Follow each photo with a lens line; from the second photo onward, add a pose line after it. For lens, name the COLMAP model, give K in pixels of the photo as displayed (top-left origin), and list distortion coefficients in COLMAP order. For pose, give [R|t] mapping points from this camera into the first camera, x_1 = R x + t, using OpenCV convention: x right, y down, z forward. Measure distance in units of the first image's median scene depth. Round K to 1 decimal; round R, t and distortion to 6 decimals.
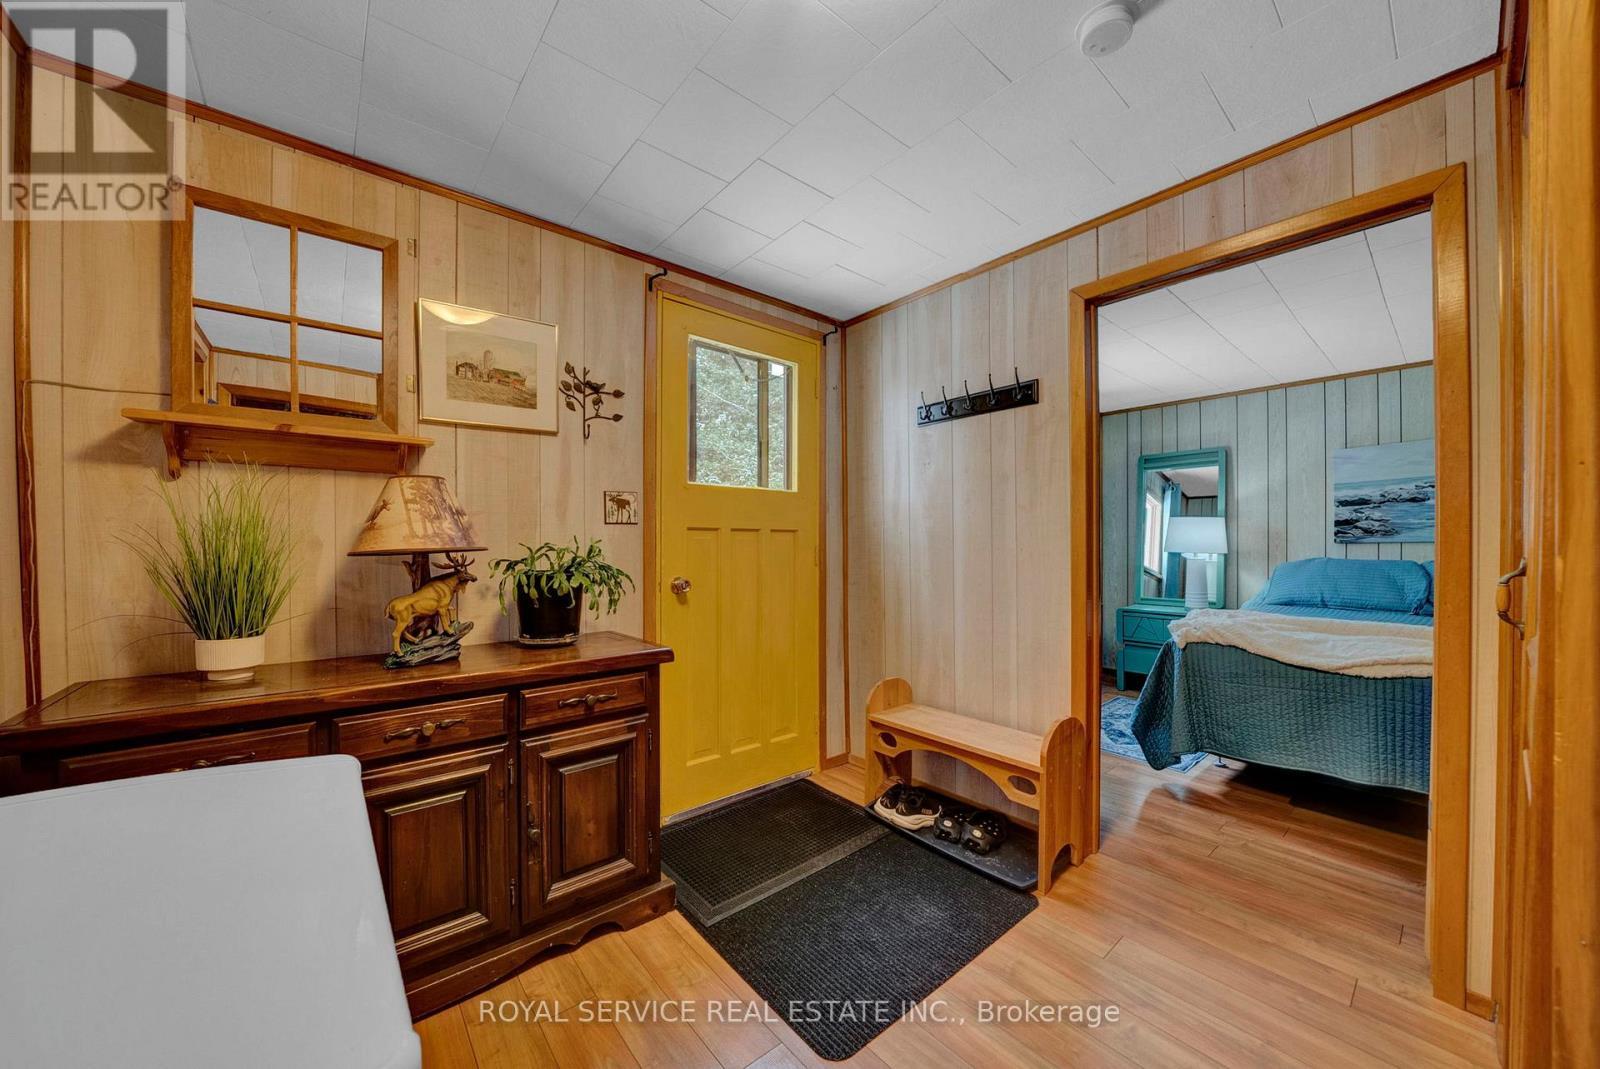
lens RADIAL K [[568.4, 0, 777.5], [0, 568.4, 555.4], [0, 0, 1]] dist [-0.025152, 0.000264]
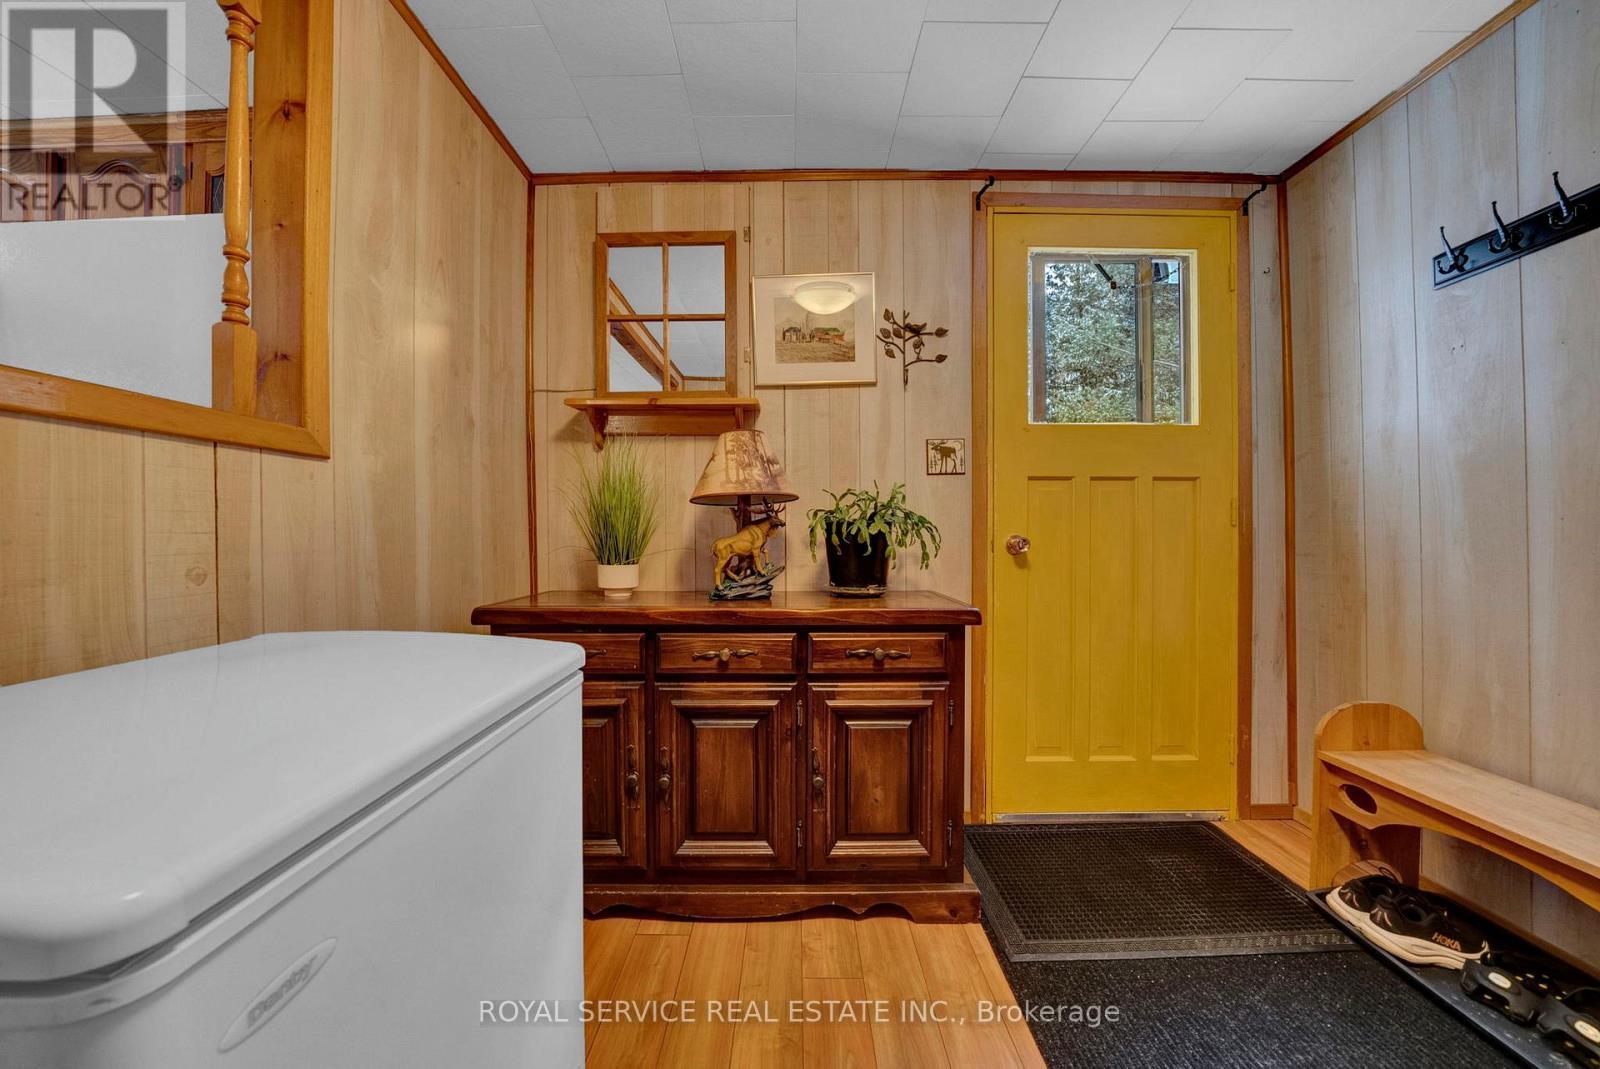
lens RADIAL K [[551.4, 0, 793.7], [0, 551.4, 539.7], [0, 0, 1]] dist [-0.026586, 0.003337]
pose [[0.772120, 0.003698, -0.635466, 0.133337], [-0.011164, 0.999908, -0.007746, 0.080563], [0.635379, 0.013075, 0.772090, 0.224482]]
